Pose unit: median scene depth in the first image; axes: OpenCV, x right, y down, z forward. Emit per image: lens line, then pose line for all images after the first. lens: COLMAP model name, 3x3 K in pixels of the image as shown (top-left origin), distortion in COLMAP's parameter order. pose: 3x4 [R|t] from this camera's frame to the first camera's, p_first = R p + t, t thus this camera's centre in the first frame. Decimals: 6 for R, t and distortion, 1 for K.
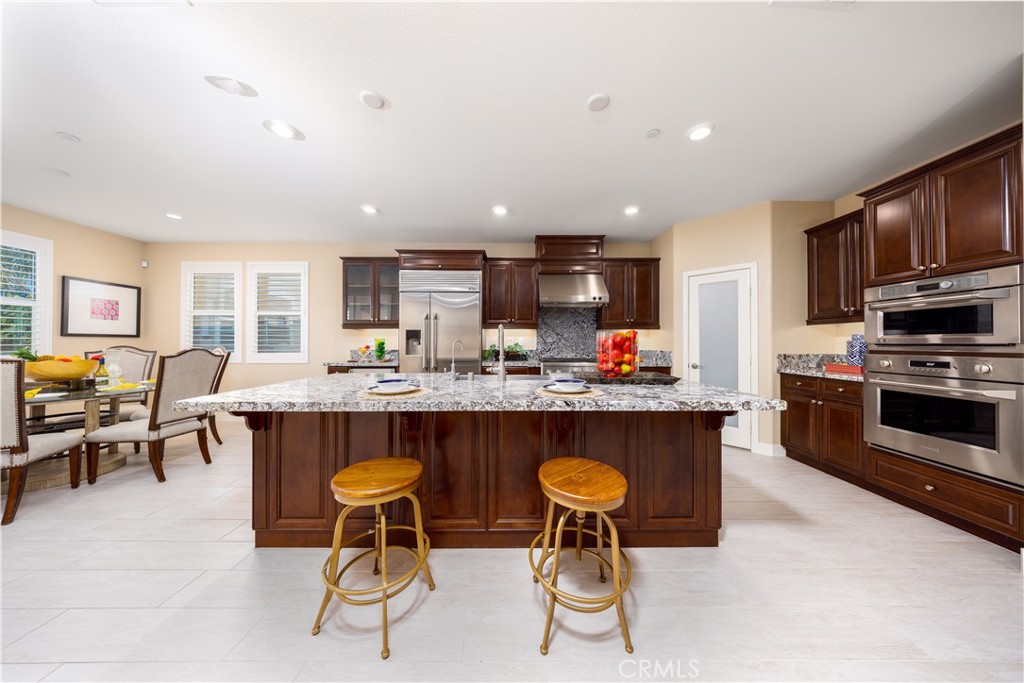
lens RADIAL K [[289.8, 0, 512.0], [0, 289.8, 341.5], [0, 0, 1]] dist [-0.000558, -0.000068]
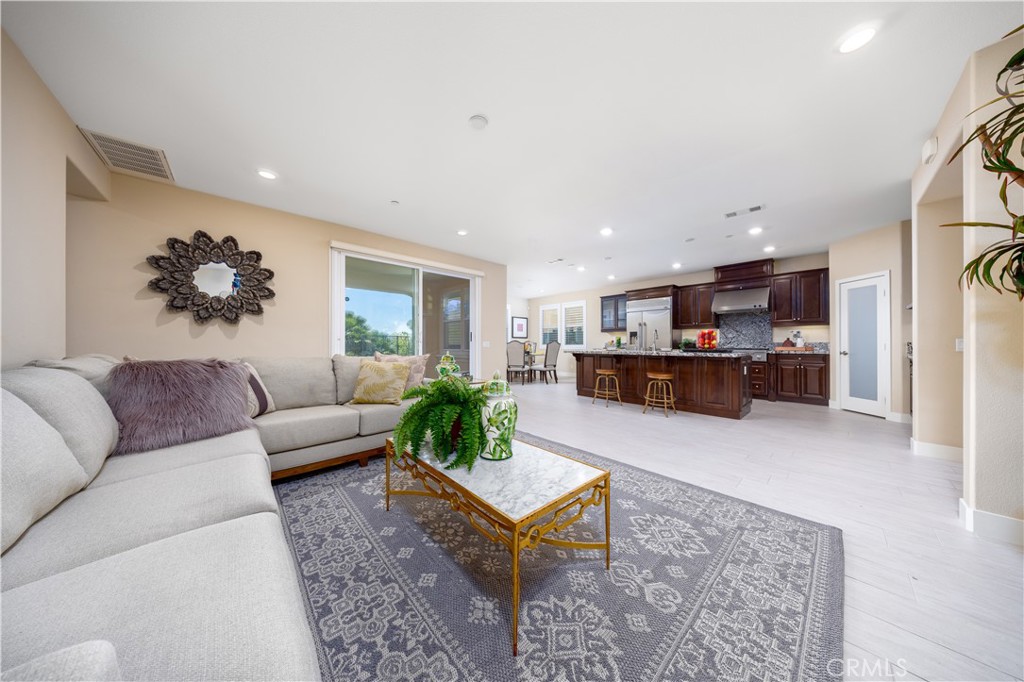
lens RADIAL K [[299.2, 0, 512.0], [0, 299.2, 341.0], [0, 0, 1]] dist [-0.000303, -0.000029]
pose [[0.671283, -0.007746, -0.741161, 0.630528], [0.003478, 0.999967, -0.007300, 0.035915], [0.741193, 0.002323, 0.671288, -0.995478]]
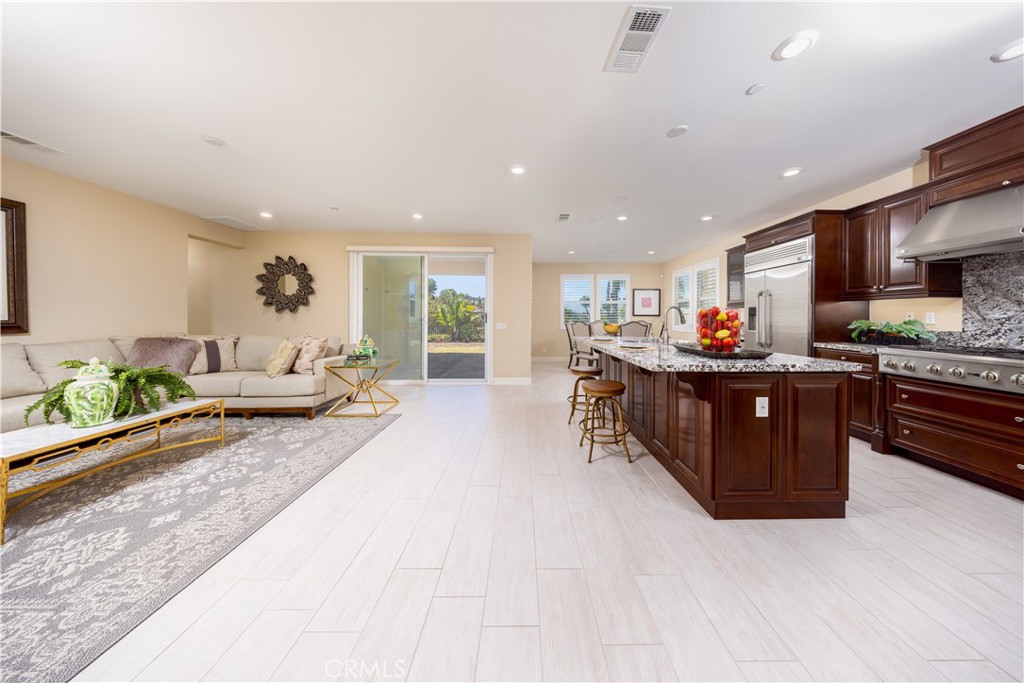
lens RADIAL K [[309.4, 0, 523.4], [0, 309.4, 320.2], [0, 0, 1]] dist [-0.000614, -0.000081]
pose [[0.005768, 0.004579, -0.999973, 0.877660], [-0.000450, 0.999989, 0.004576, 0.004205], [0.999983, 0.000423, 0.005770, 0.143285]]
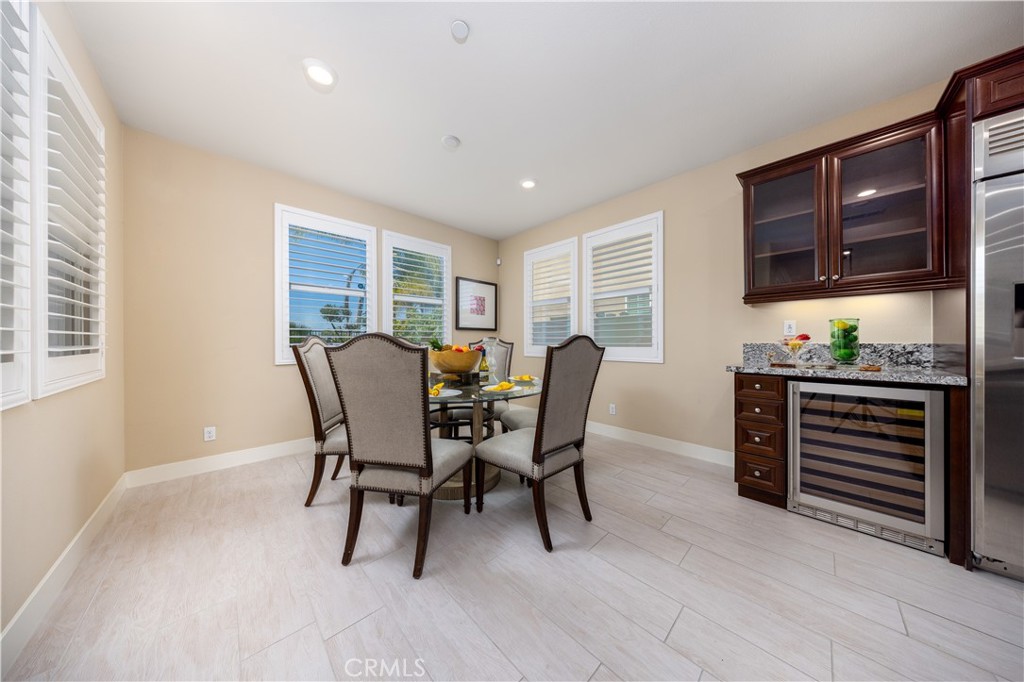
lens RADIAL K [[299.2, 0, 512.0], [0, 299.2, 341.0], [0, 0, 1]] dist [-0.000303, -0.000029]
pose [[0.687202, -0.002206, -0.726463, -0.564928], [0.005774, 0.999980, 0.002425, 0.025812], [0.726443, -0.005861, 0.687201, 0.359362]]
